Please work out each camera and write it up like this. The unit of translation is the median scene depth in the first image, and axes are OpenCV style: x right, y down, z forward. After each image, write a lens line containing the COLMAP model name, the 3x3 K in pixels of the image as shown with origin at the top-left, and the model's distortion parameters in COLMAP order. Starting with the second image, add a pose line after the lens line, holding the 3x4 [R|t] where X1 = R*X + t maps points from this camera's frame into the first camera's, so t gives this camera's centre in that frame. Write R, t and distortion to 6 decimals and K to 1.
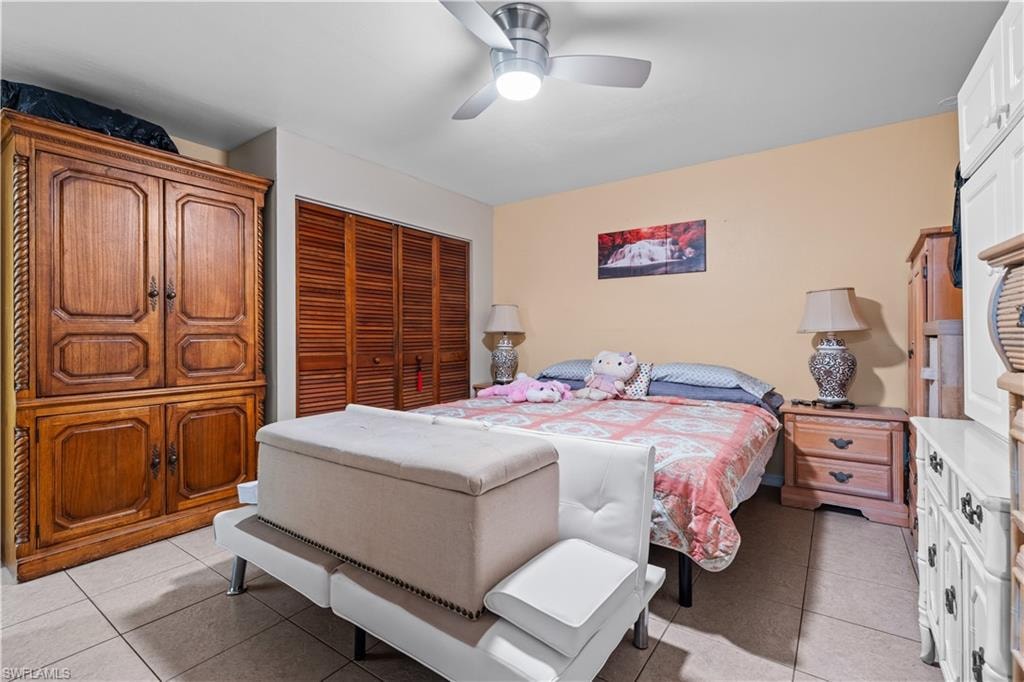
lens RADIAL K [[459.2, 0, 507.7], [0, 459.2, 333.9], [0, 0, 1]] dist [-0.005227, -0.000095]
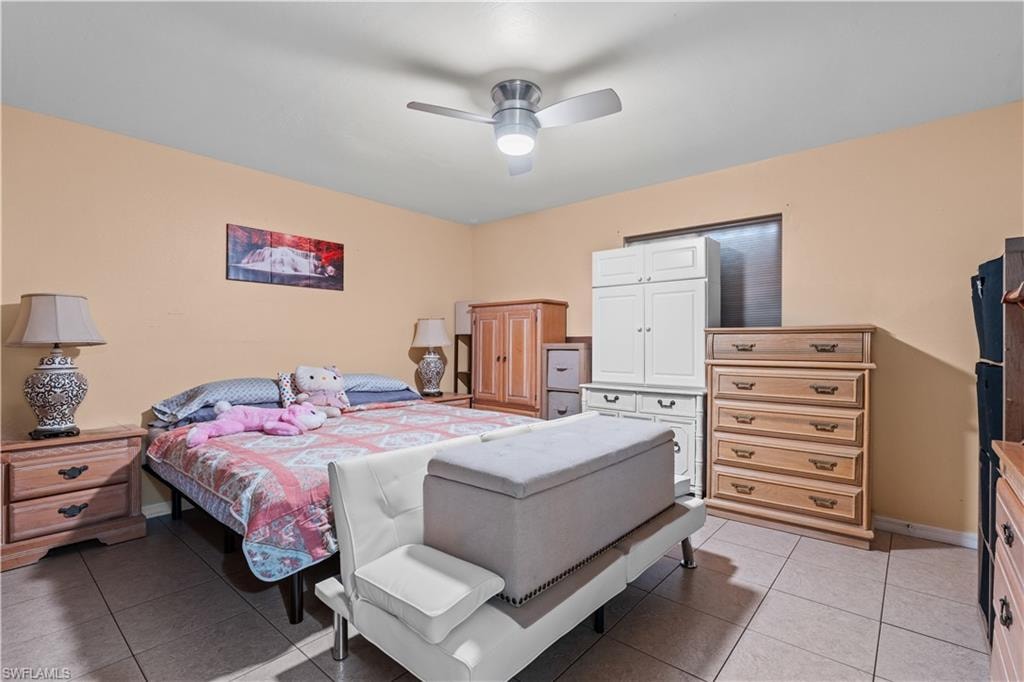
lens RADIAL K [[468.5, 0, 512.0], [0, 468.5, 341.0], [0, 0, 1]] dist [-0.000813, -0.000033]
pose [[0.097981, 0.016324, 0.995054, -0.621652], [0.001346, 0.999862, -0.016535, 0.003666], [-0.995187, 0.002960, 0.097945, 0.461540]]
